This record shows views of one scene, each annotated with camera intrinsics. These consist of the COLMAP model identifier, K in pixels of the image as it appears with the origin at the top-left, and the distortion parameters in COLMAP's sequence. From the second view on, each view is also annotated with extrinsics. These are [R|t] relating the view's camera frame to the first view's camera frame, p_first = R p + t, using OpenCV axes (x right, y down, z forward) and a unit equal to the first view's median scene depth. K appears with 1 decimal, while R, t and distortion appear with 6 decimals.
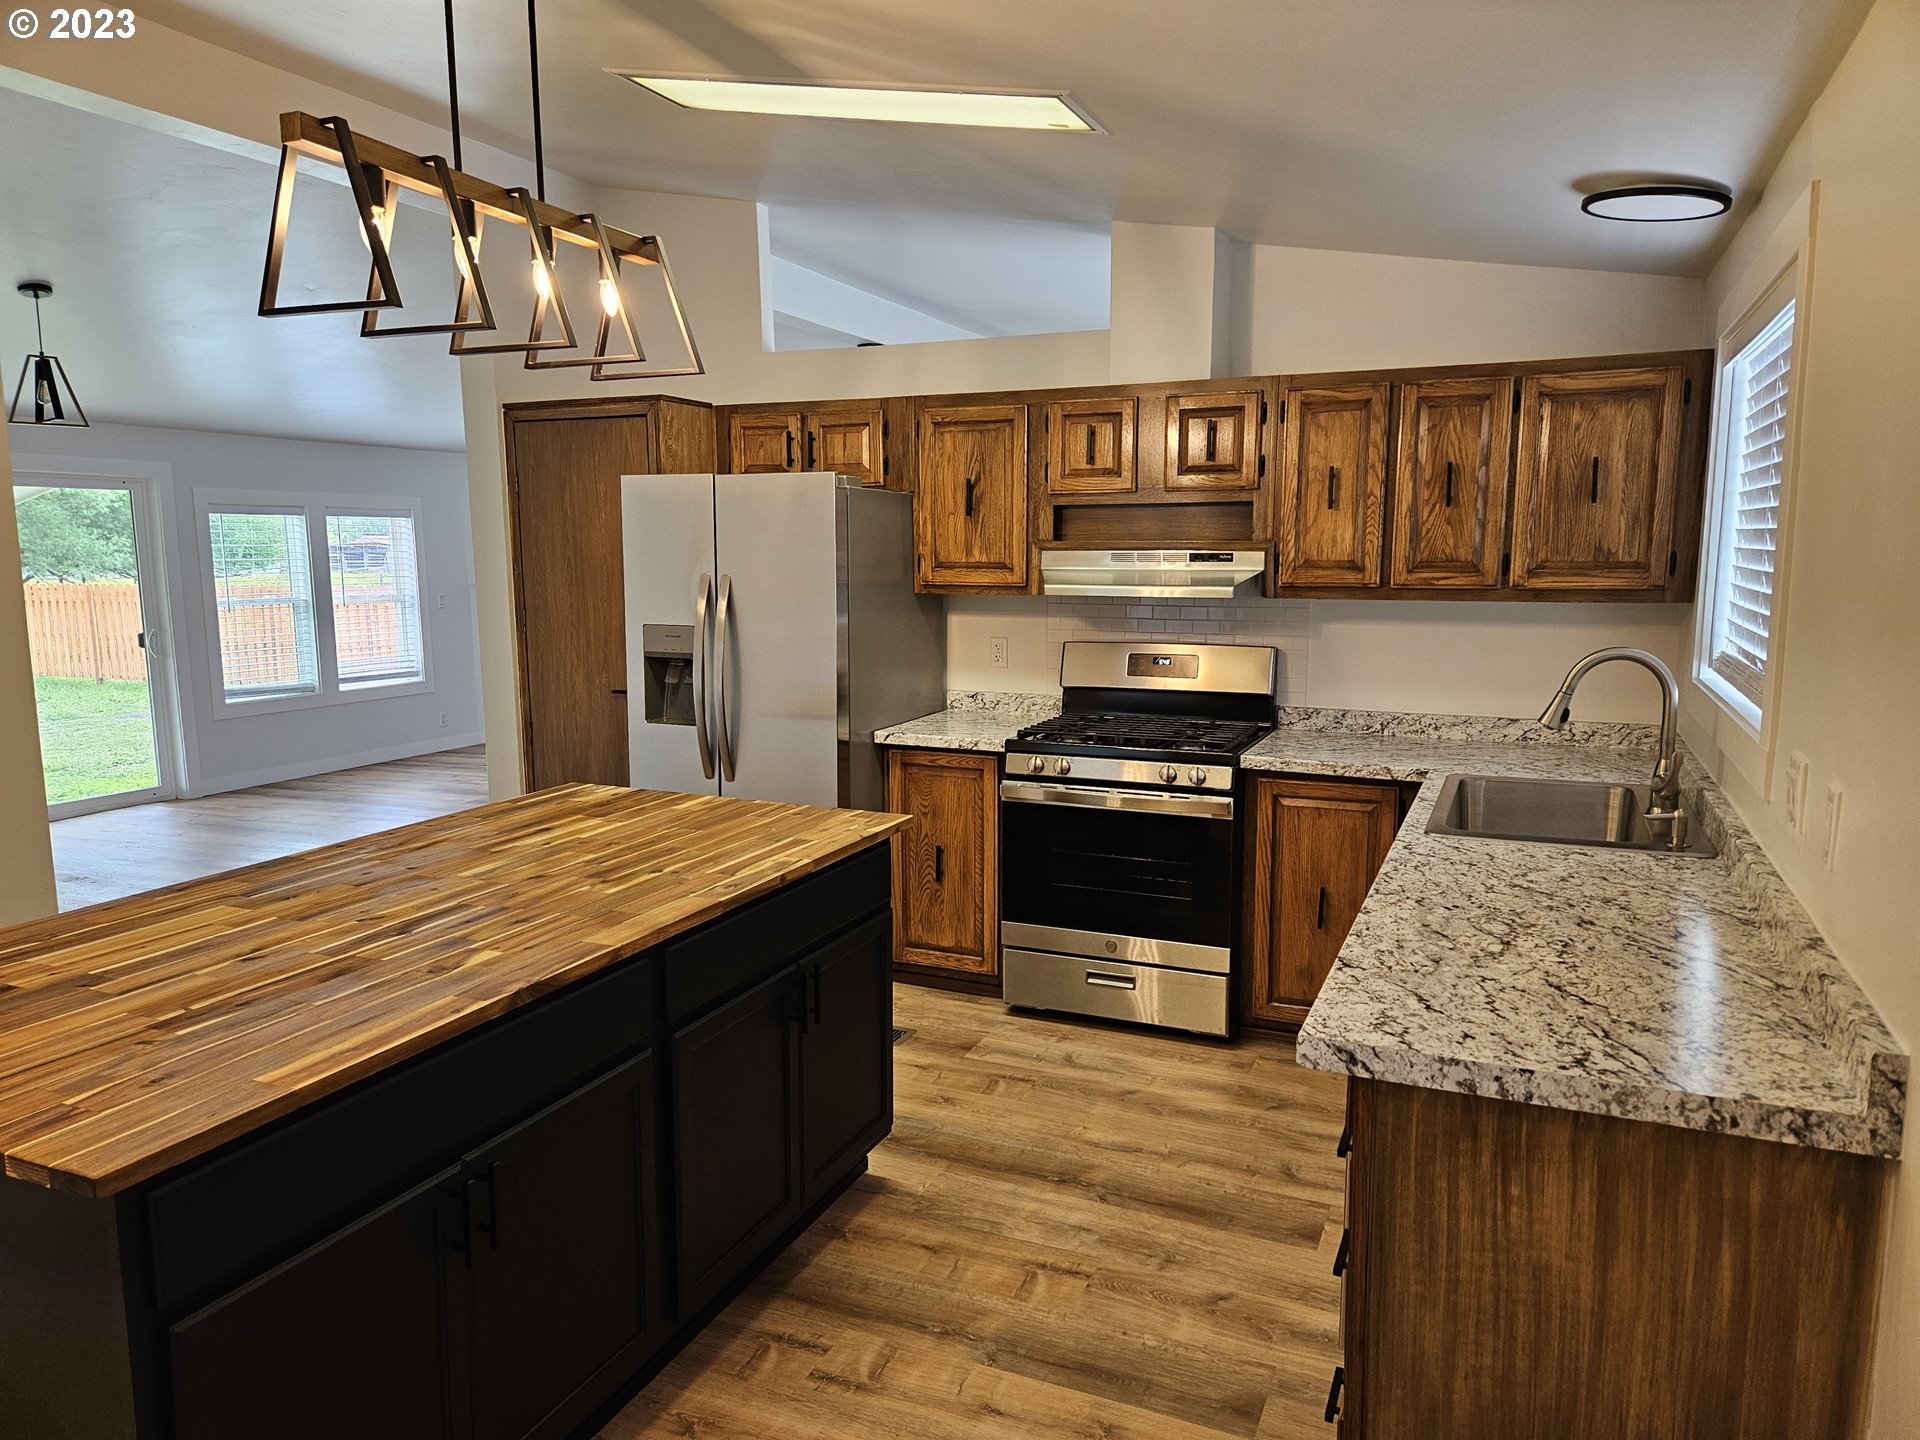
lens RADIAL K [[1286.9, 0, 965.2], [0, 1286.9, 725.0], [0, 0, 1]] dist [0.045502, -0.021039]
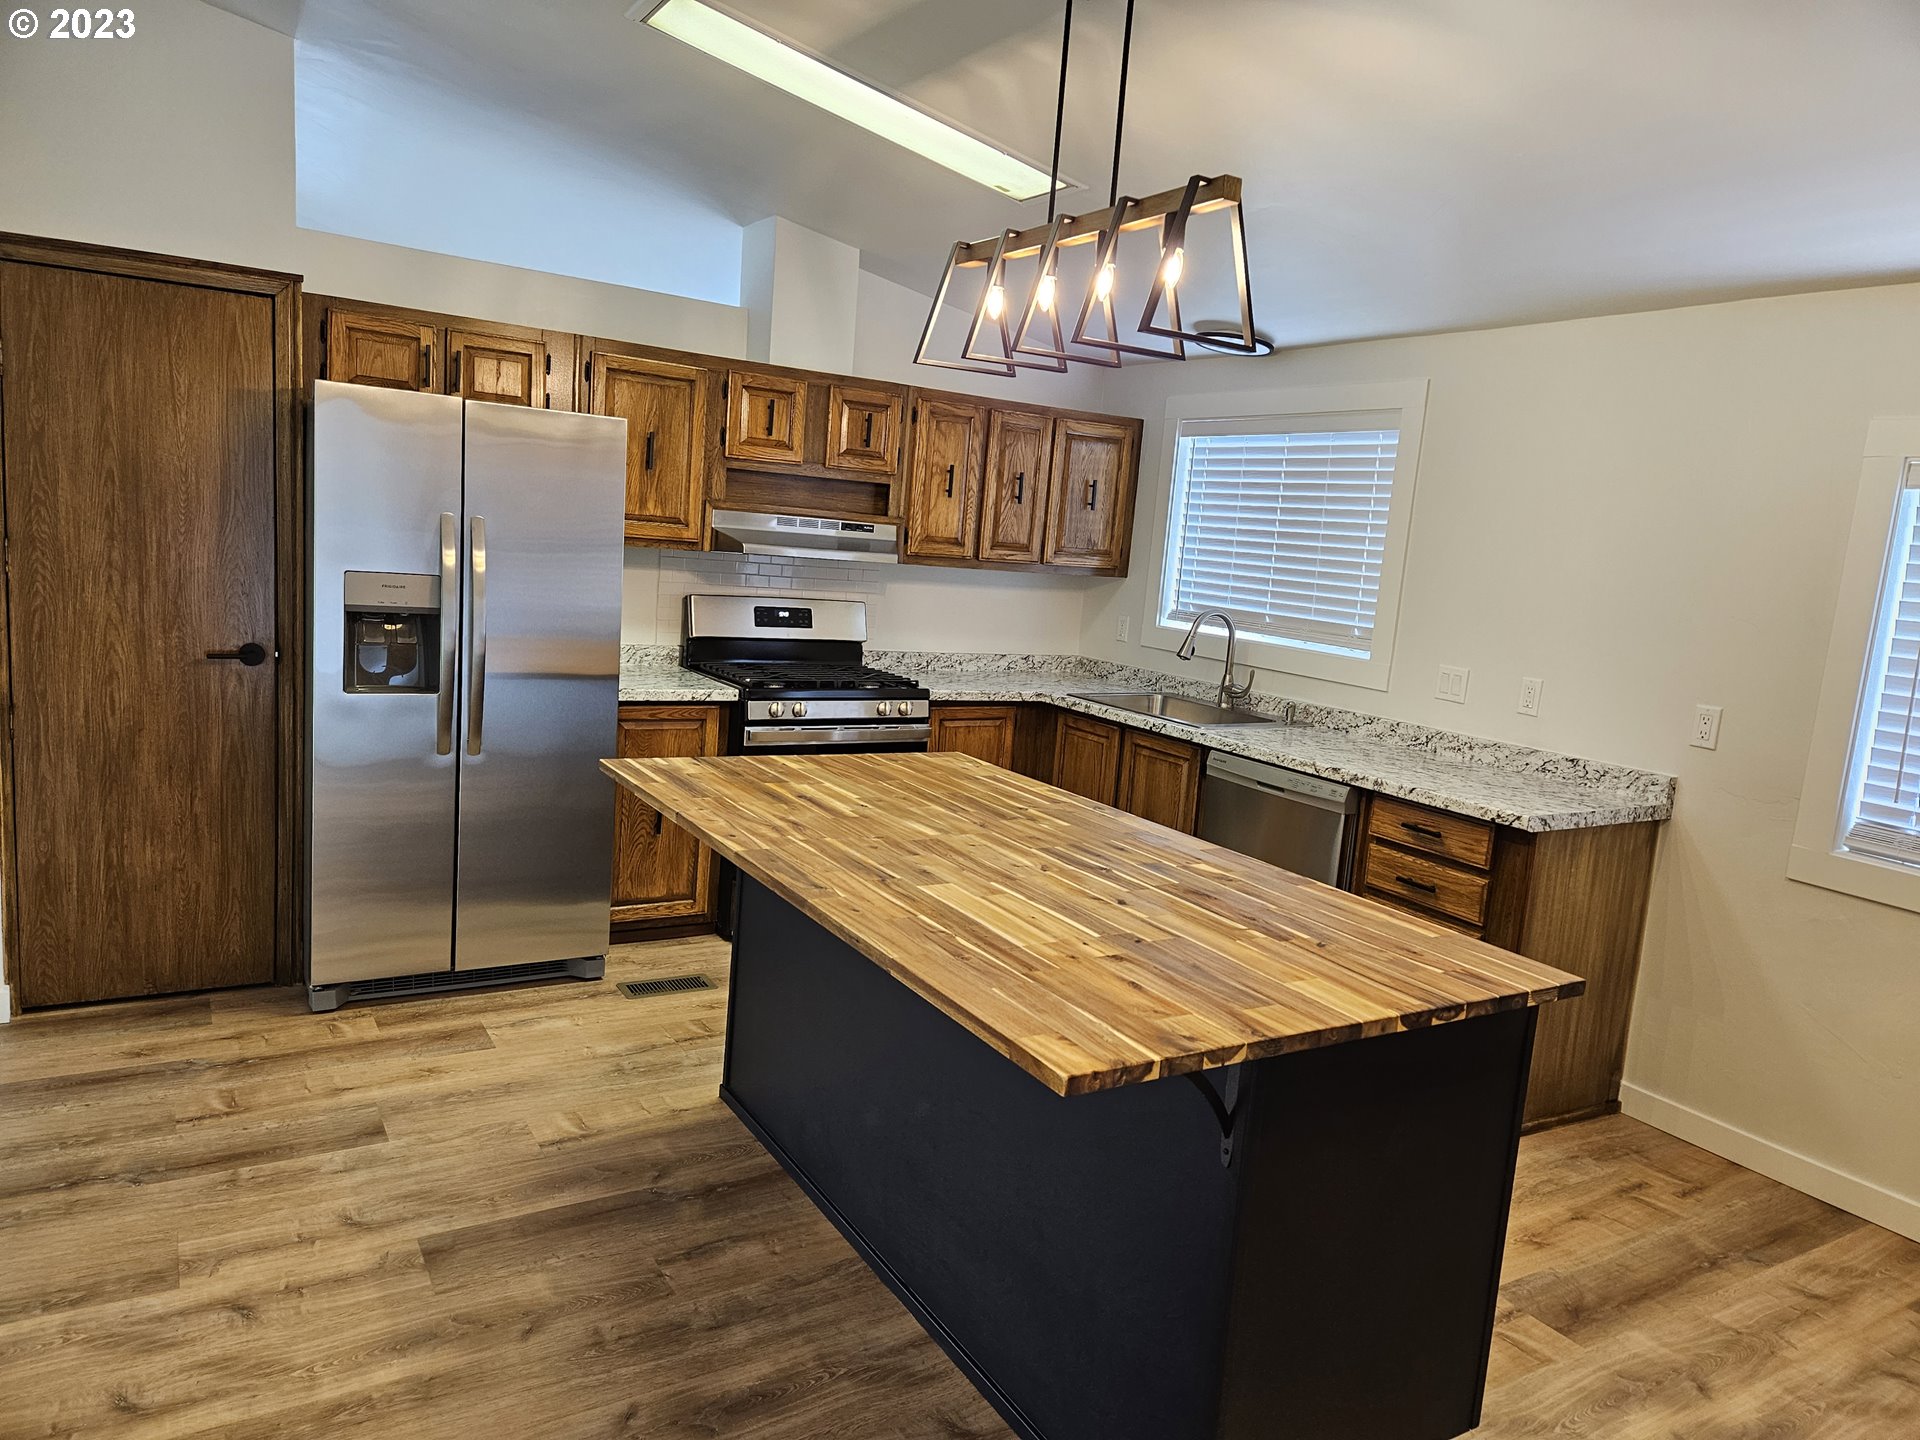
lens RADIAL K [[1286.9, 0, 971.6], [0, 1286.9, 713.8], [0, 0, 1]] dist [0.045502, -0.021039]
pose [[0.562116, -0.068854, 0.824187, -0.810409], [0.033802, 0.997608, 0.060289, -0.028332], [-0.826367, -0.006030, 0.563099, 0.259456]]
